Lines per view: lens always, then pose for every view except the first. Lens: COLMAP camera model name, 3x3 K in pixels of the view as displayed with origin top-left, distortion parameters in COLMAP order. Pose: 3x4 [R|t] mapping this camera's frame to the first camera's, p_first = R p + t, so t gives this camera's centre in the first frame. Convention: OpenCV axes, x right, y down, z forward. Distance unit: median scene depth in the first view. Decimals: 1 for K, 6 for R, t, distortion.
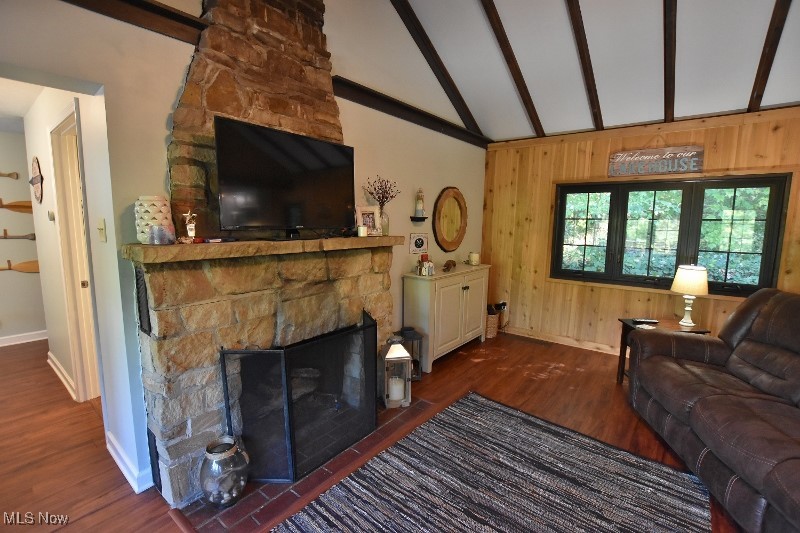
lens RADIAL K [[358.9, 0, 400.0], [0, 358.9, 266.5], [0, 0, 1]] dist [-0.028131, 0.000640]
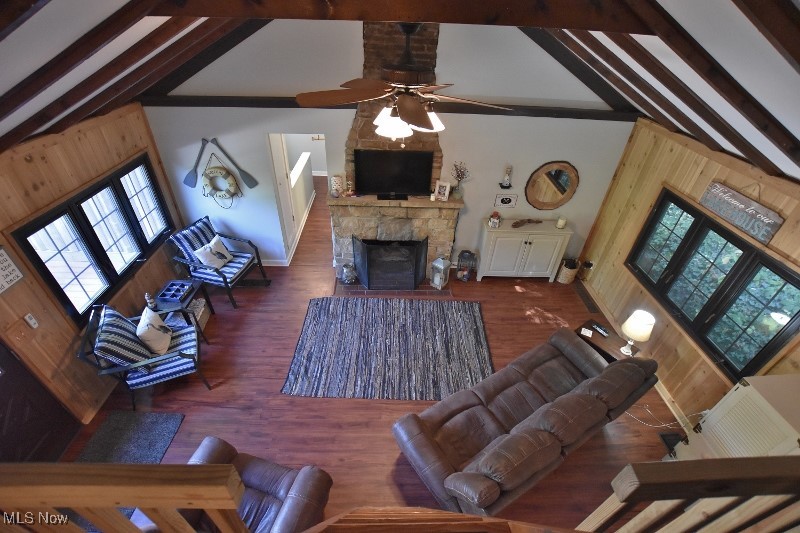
lens RADIAL K [[352.7, 0, 400.0], [0, 352.7, 266.5], [0, 0, 1]] dist [-0.033469, 0.004372]
pose [[0.643992, 0.463079, -0.608960, 1.066576], [-0.132212, 0.851383, 0.507609, -0.703737], [0.753521, -0.246385, 0.609509, -0.305214]]
